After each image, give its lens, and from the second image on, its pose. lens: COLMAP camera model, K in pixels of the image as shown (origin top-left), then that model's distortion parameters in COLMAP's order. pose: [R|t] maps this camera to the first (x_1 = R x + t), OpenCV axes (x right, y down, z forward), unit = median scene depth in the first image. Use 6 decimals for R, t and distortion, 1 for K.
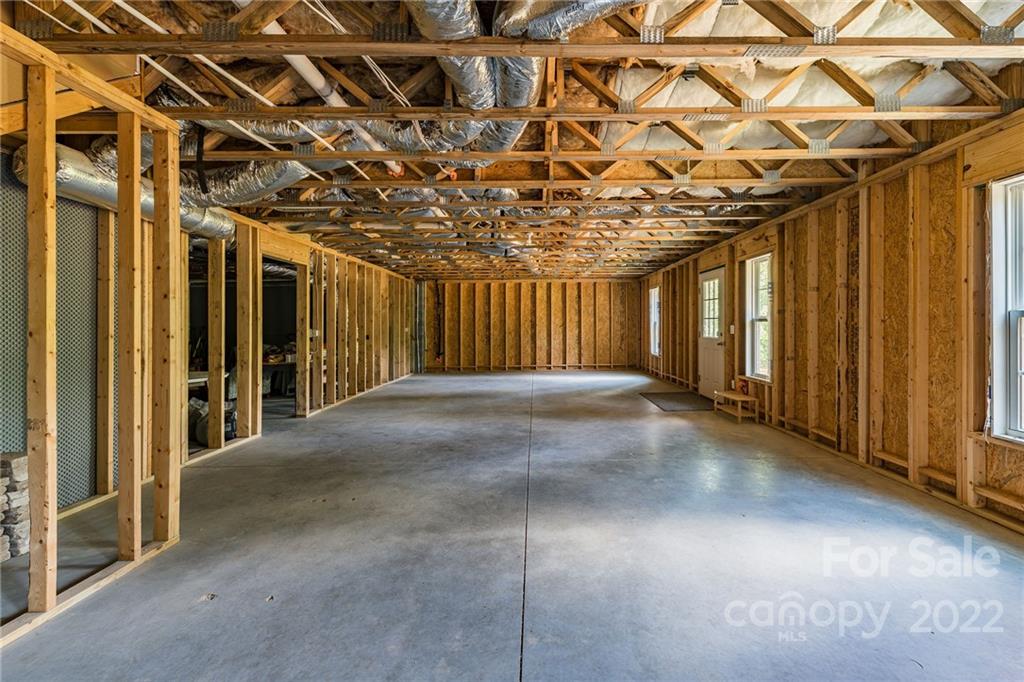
lens RADIAL K [[422.8, 0, 543.7], [0, 422.8, 325.2], [0, 0, 1]] dist [0.000395, -0.000772]
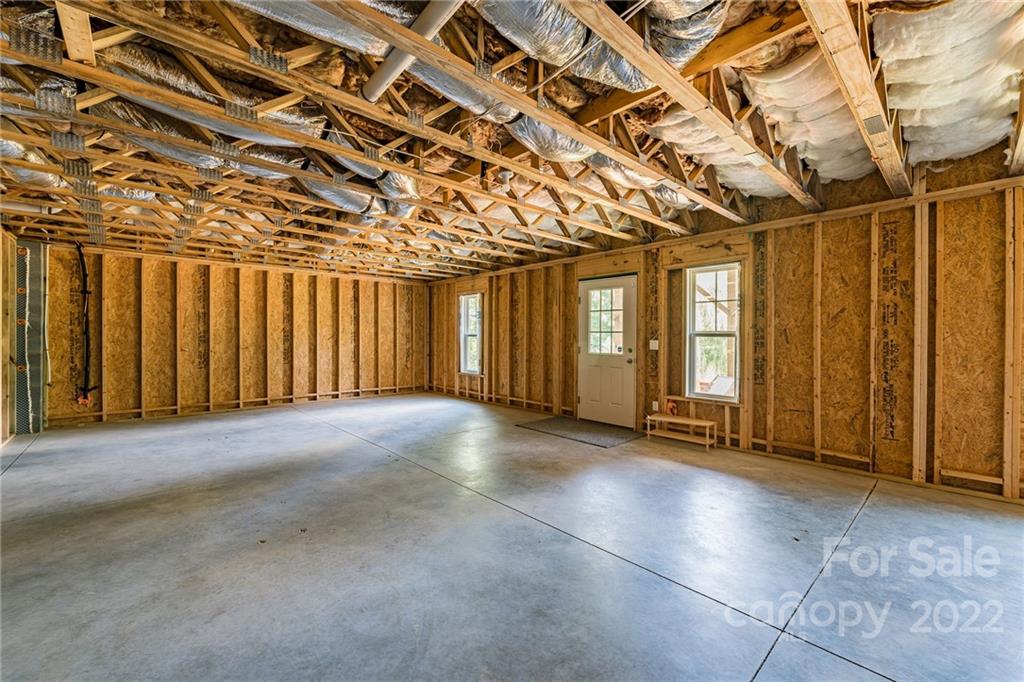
lens RADIAL K [[407.6, 0, 508.5], [0, 407.6, 342.2], [0, 0, 1]] dist [0.000829, -0.000082]
pose [[0.756038, 0.004965, 0.654509, -0.355618], [-0.011252, 0.999922, 0.005413, 0.002915], [-0.654431, -0.011457, 0.756035, 0.548760]]
